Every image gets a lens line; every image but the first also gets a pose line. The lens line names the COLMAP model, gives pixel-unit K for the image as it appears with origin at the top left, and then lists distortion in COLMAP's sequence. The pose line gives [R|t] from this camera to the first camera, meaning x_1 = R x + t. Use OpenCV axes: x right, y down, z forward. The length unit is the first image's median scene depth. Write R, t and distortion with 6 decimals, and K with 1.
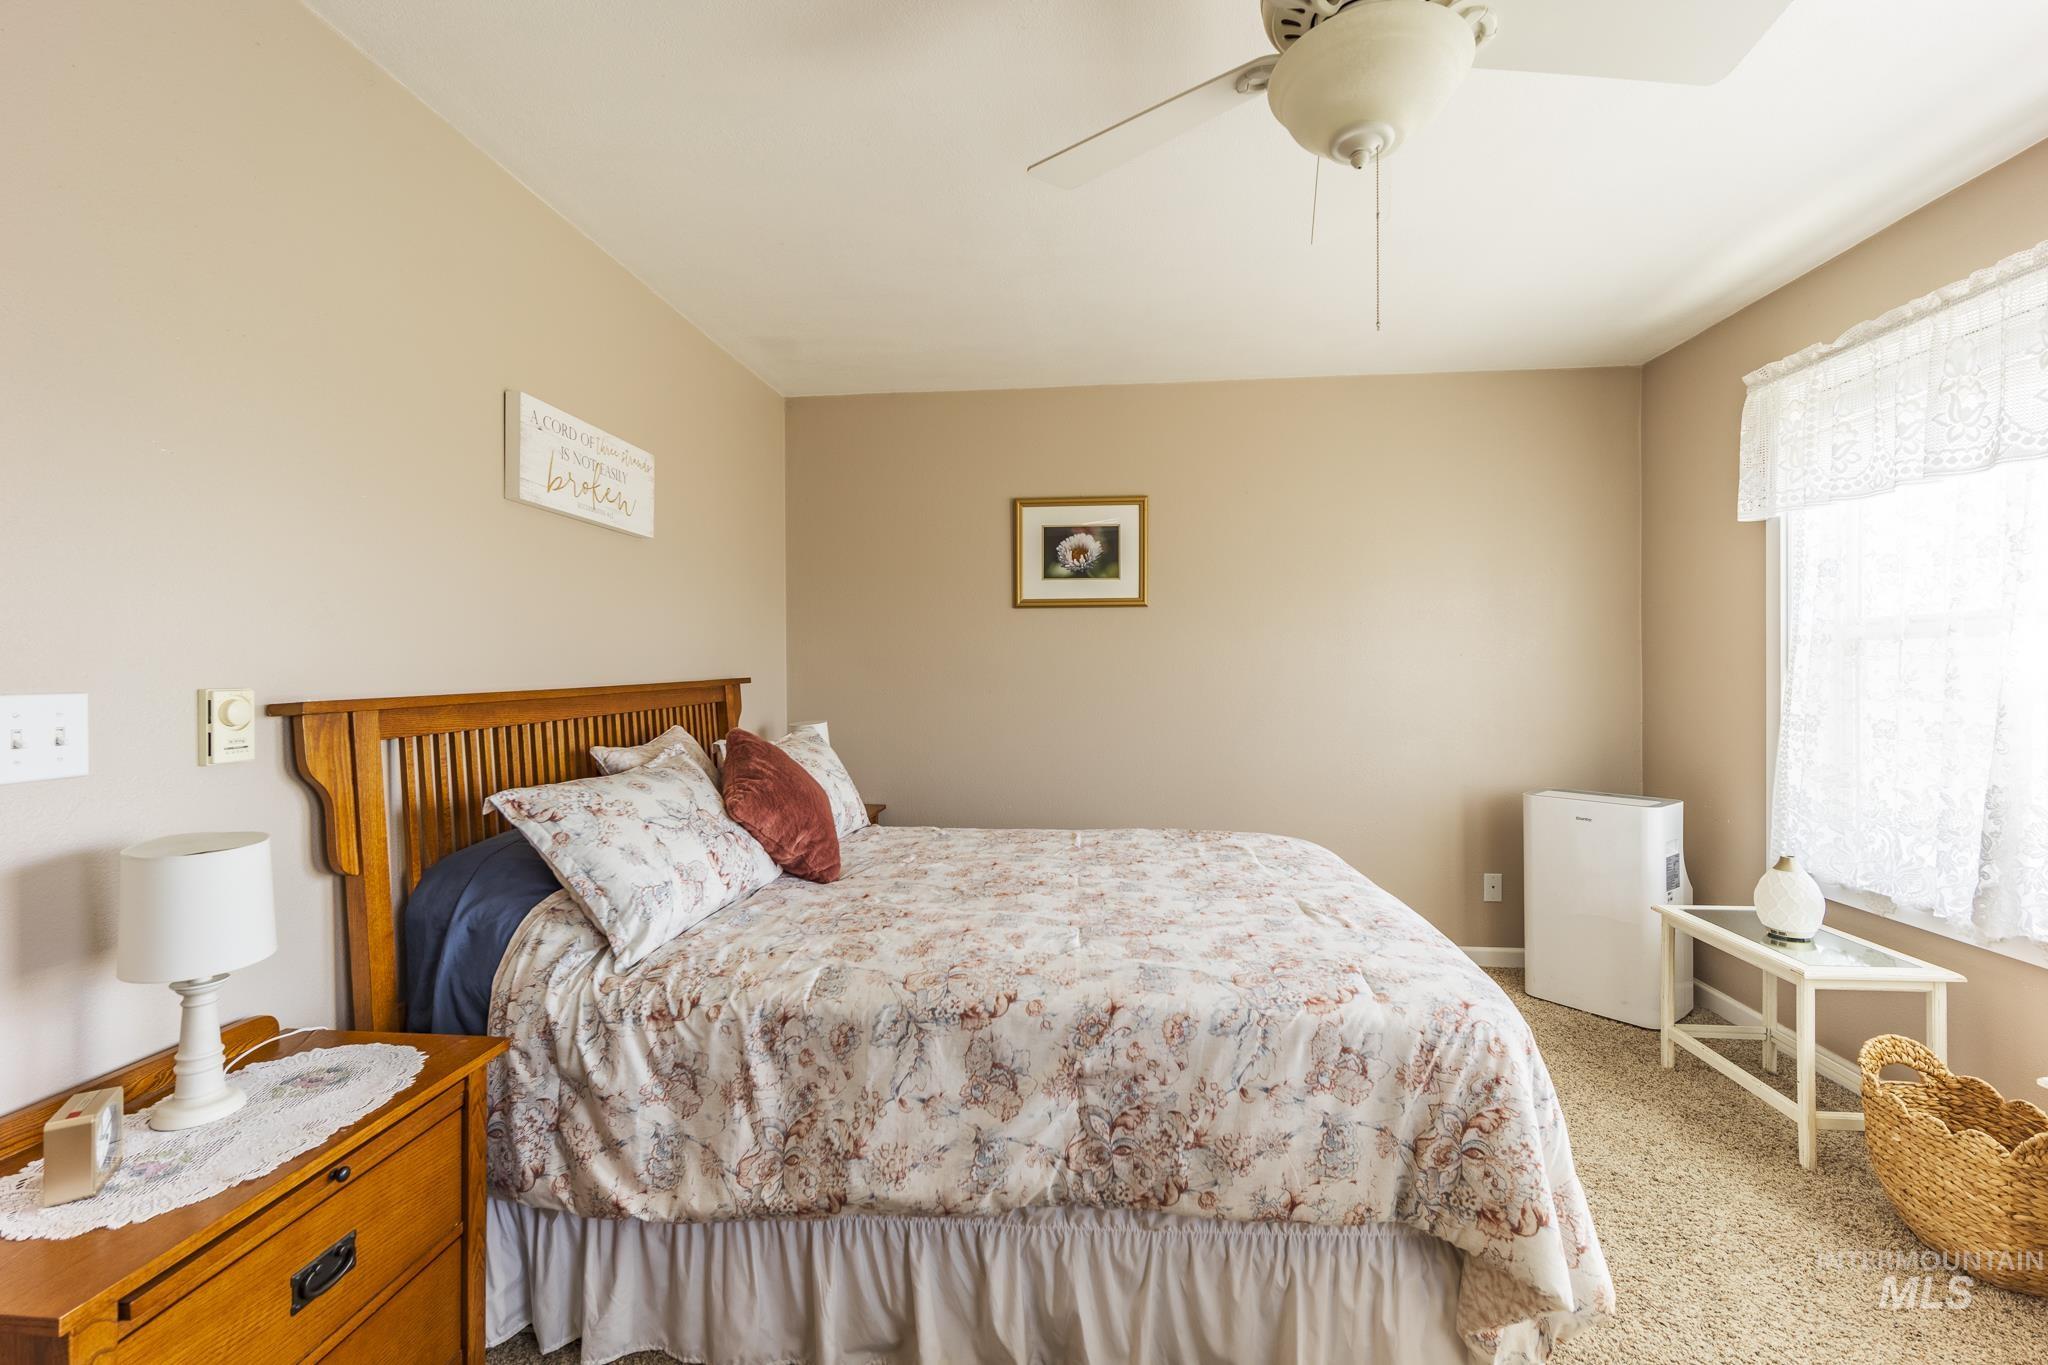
lens RADIAL K [[872.9, 0, 1021.3], [0, 872.9, 675.4], [0, 0, 1]] dist [0.005365, -0.000085]
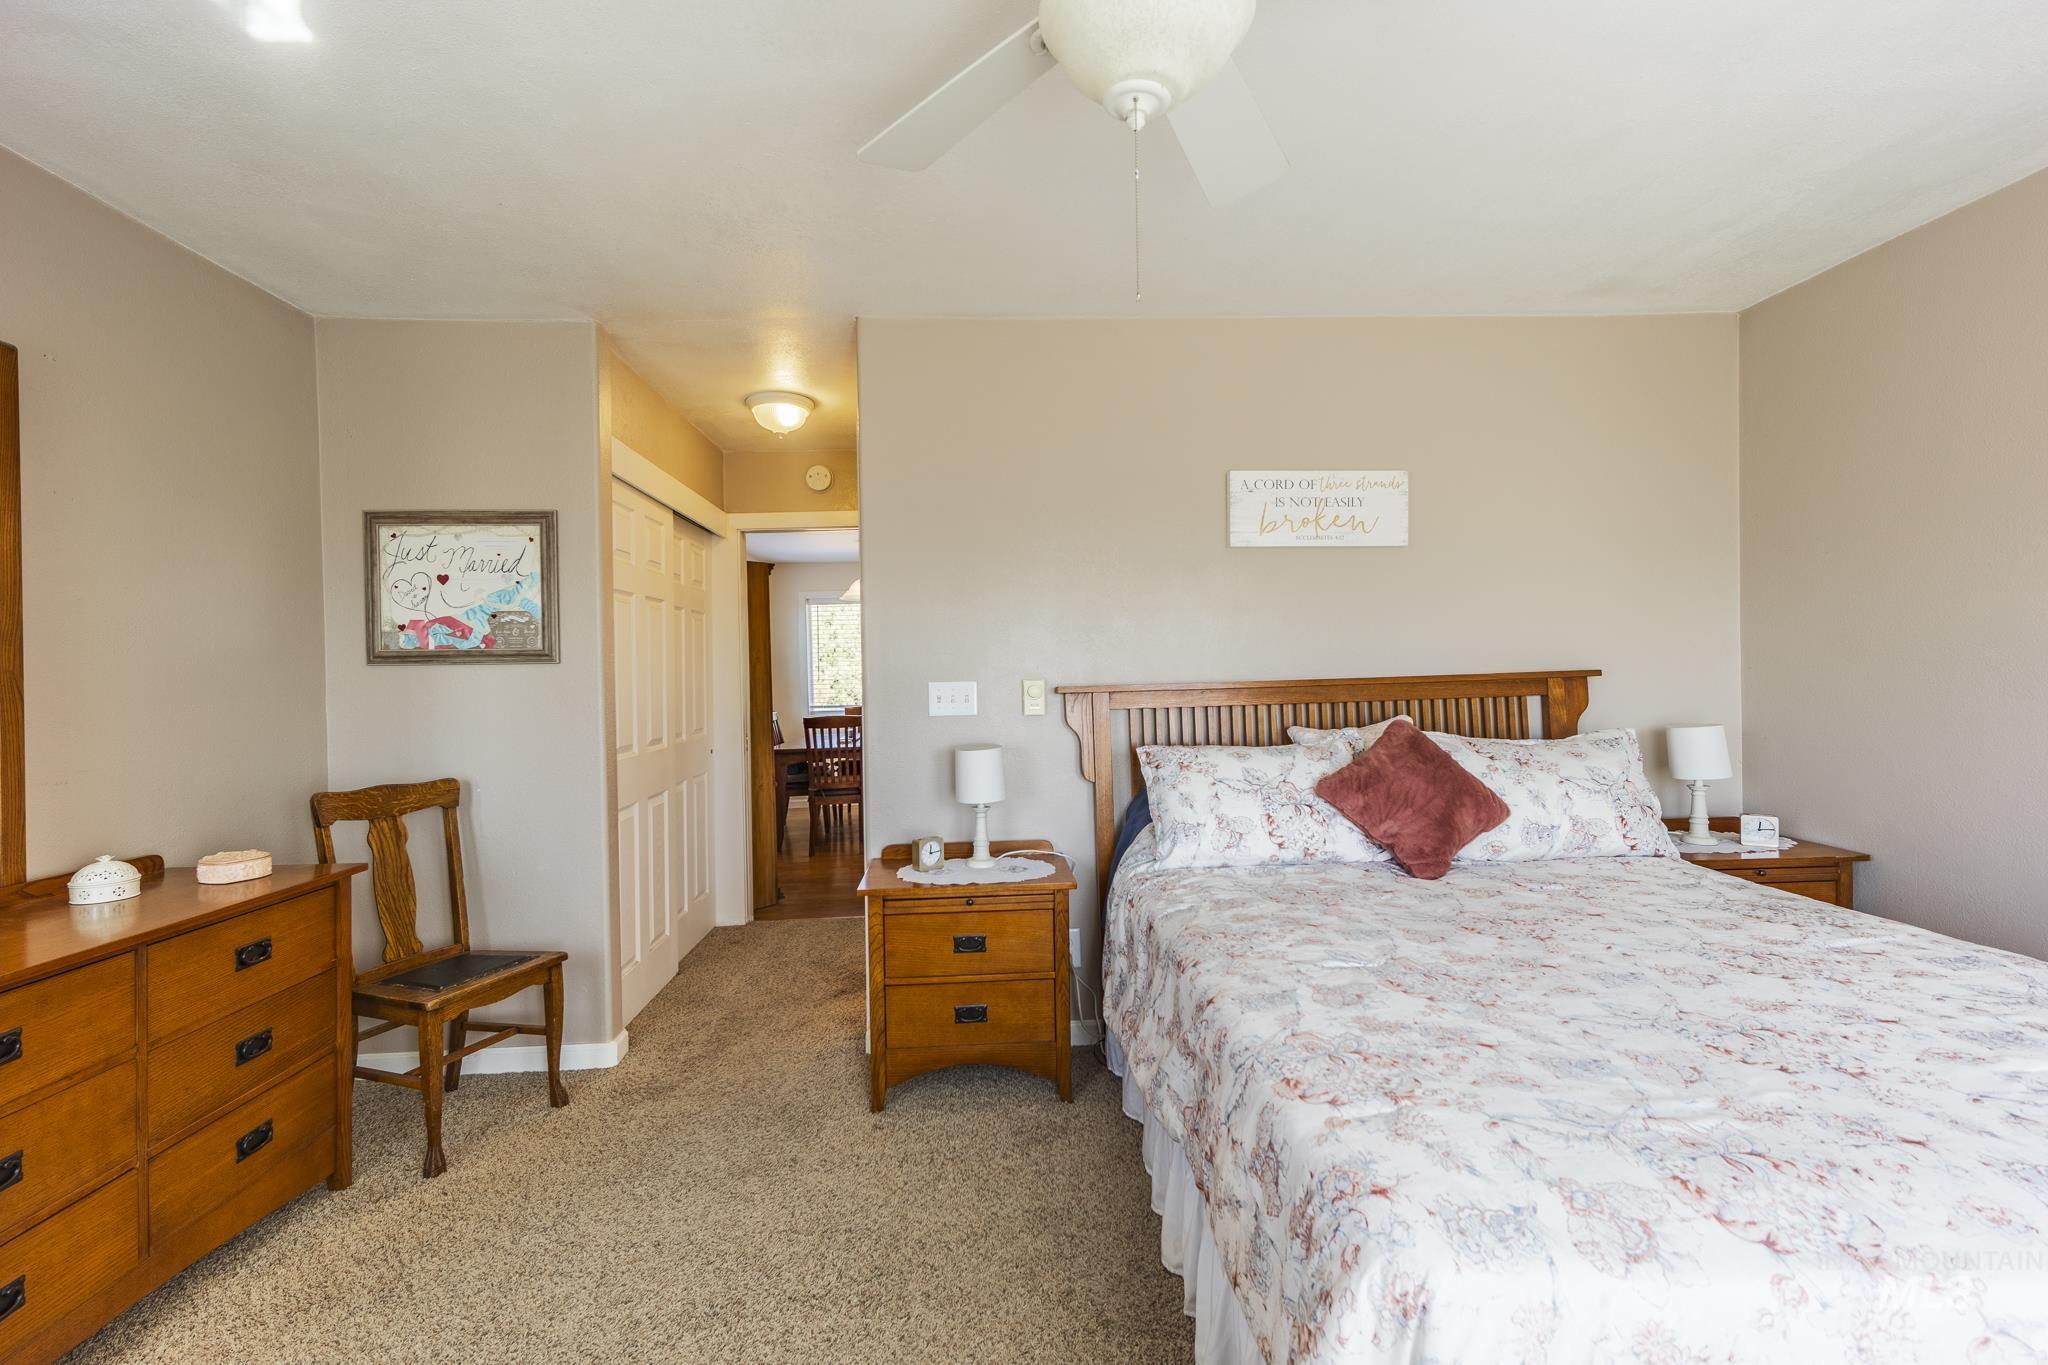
lens RADIAL K [[872.9, 0, 1021.3], [0, 872.9, 675.4], [0, 0, 1]] dist [0.005365, -0.000085]
pose [[0.145690, 0.009144, -0.989288, 0.877107], [0.009310, 0.999900, 0.010614, -0.012505], [0.989287, -0.010757, 0.145590, 0.510632]]
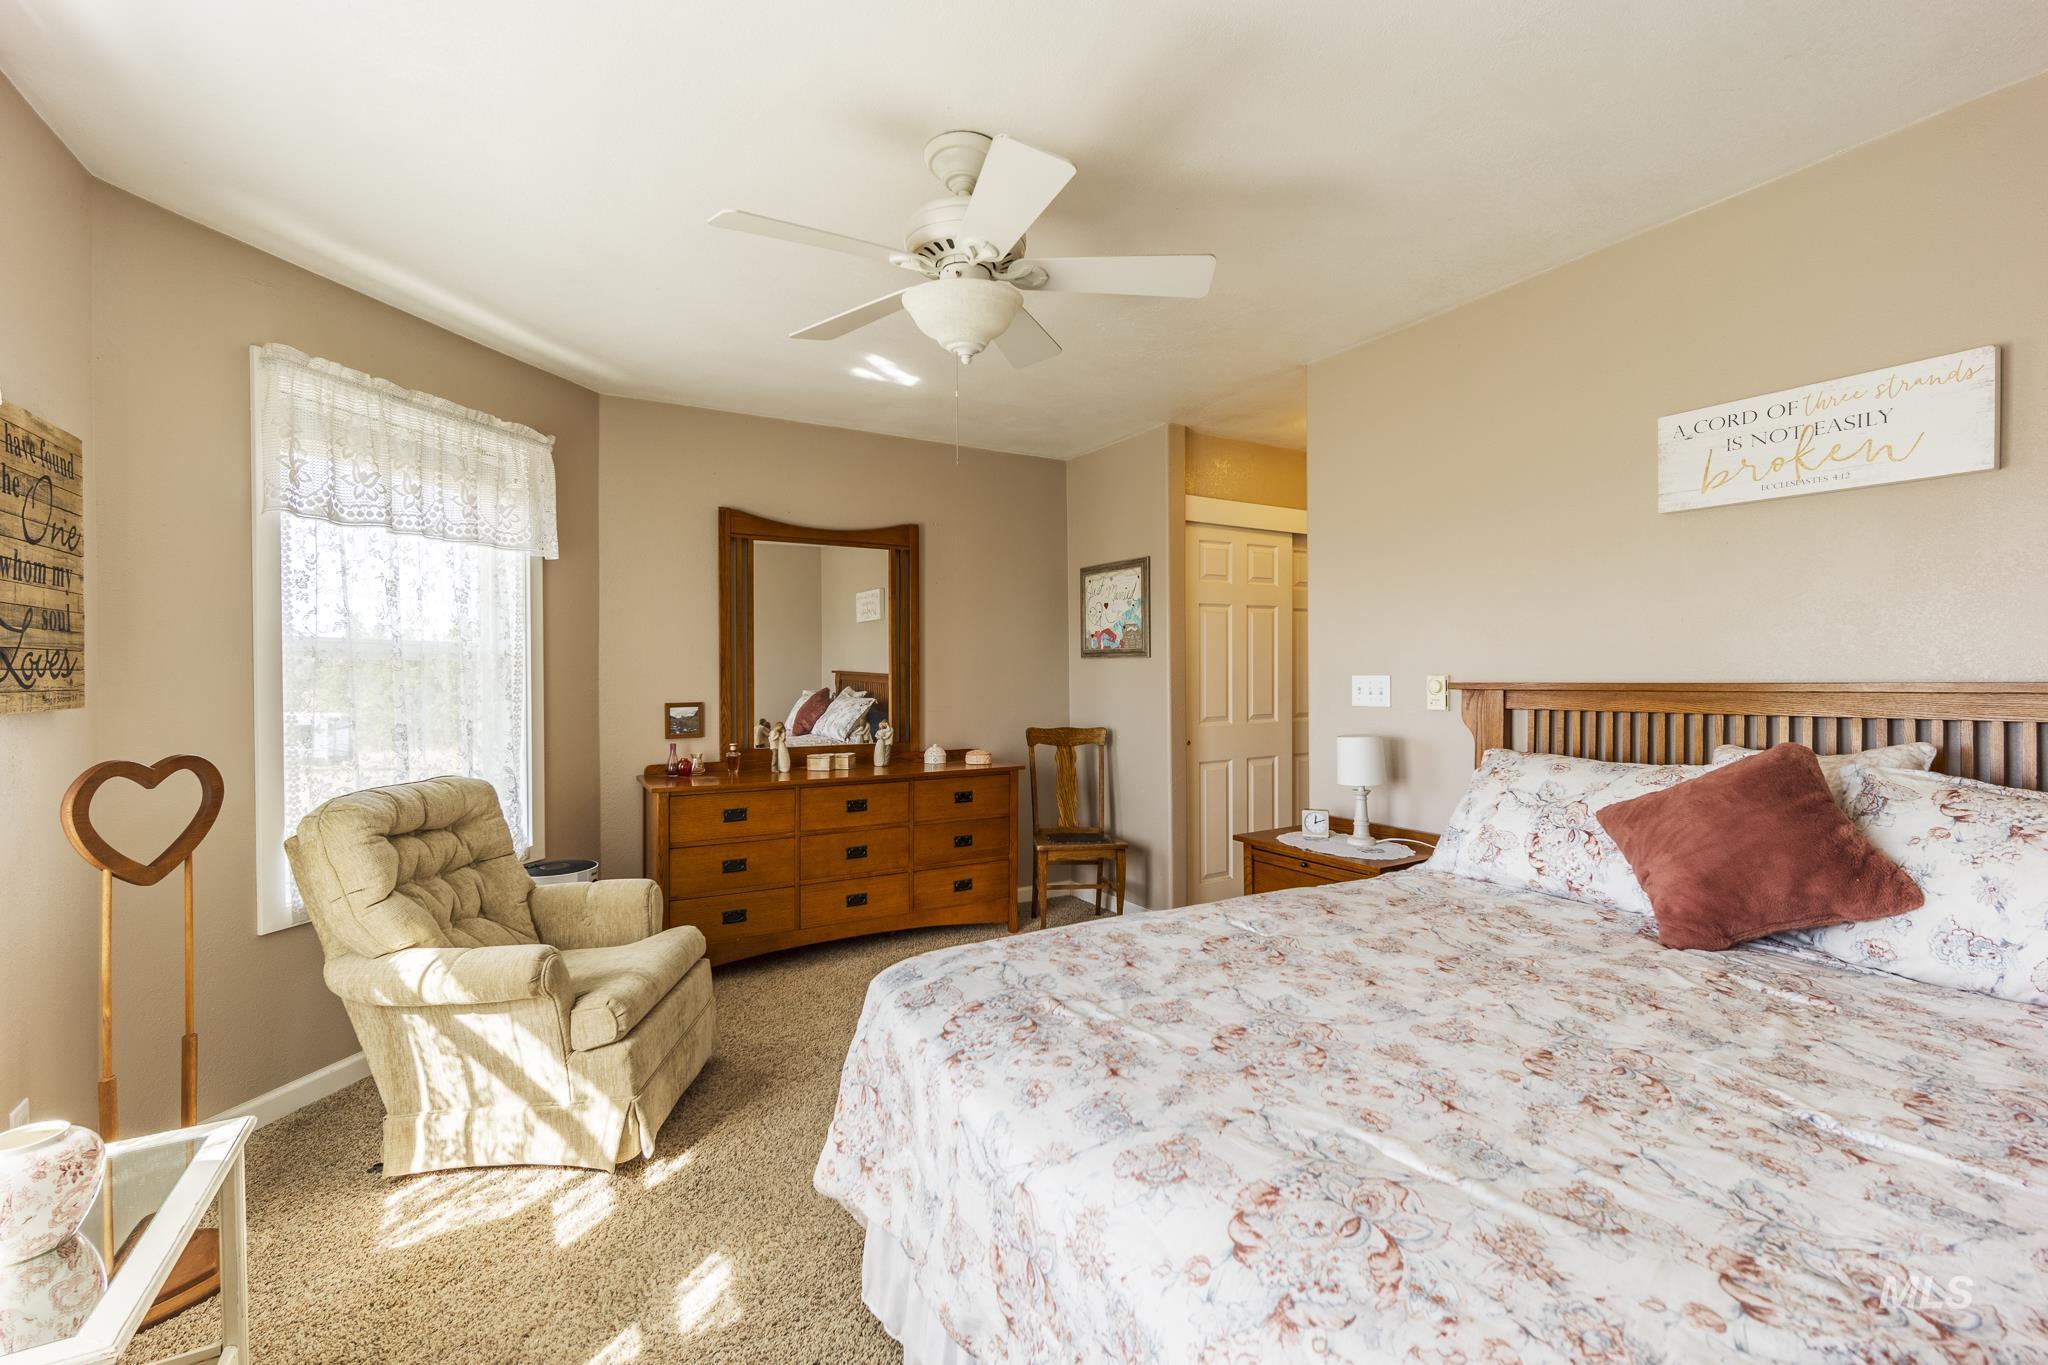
lens RADIAL K [[872.9, 0, 1021.3], [0, 872.9, 675.4], [0, 0, 1]] dist [0.005365, -0.000085]
pose [[-0.816898, 0.018771, -0.576477, 0.852149], [0.009705, 0.999776, 0.018802, -0.024097], [0.576701, 0.009765, -0.816897, 1.629228]]
